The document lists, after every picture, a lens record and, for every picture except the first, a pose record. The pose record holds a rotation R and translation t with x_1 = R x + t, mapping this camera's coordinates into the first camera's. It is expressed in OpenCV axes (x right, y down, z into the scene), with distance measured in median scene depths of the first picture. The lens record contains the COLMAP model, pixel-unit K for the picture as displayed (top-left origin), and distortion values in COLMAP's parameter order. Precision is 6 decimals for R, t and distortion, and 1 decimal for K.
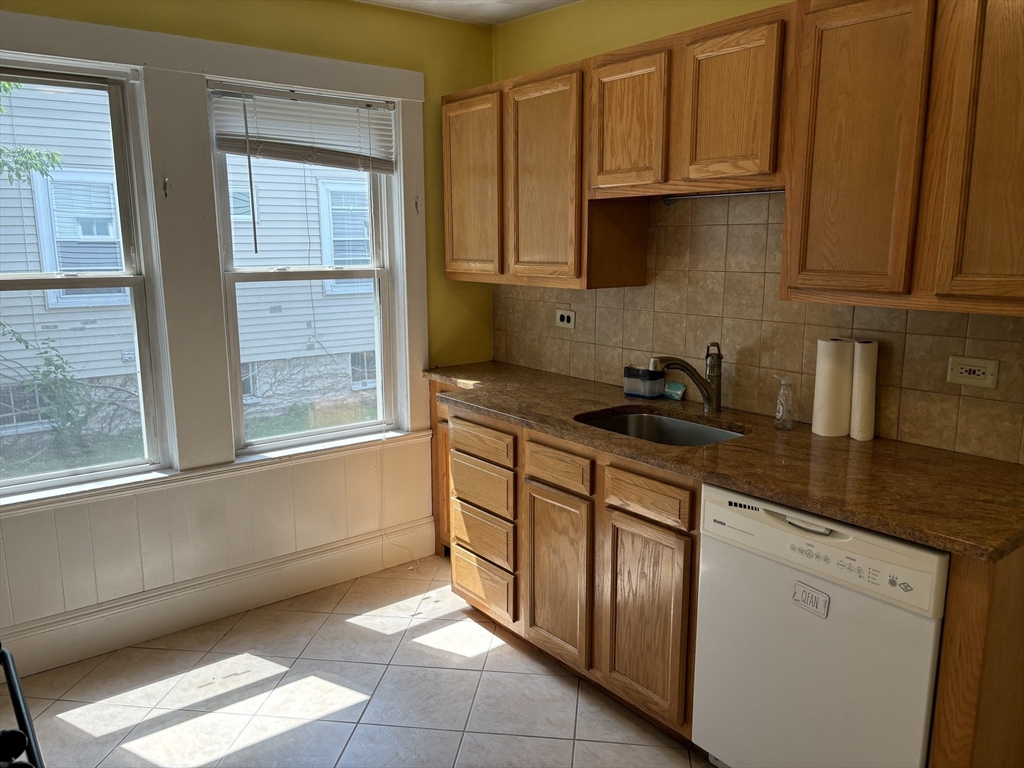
lens RADIAL K [[782.3, 0, 498.0], [0, 782.3, 388.3], [0, 0, 1]] dist [0.056339, -0.063232]
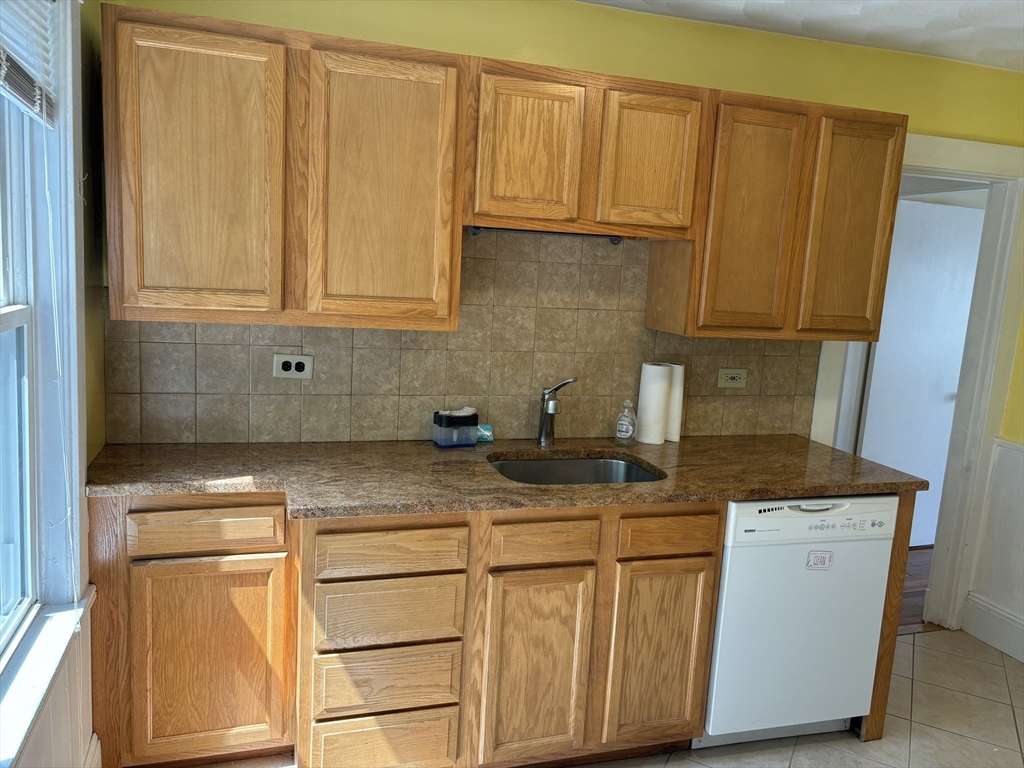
lens RADIAL K [[782.3, 0, 498.0], [0, 782.3, 388.3], [0, 0, 1]] dist [0.056339, -0.063232]
pose [[0.334579, -0.124814, 0.934066, -0.704169], [0.117558, 0.988975, 0.090042, -0.145144], [-0.935007, 0.079681, 0.345563, 0.721856]]
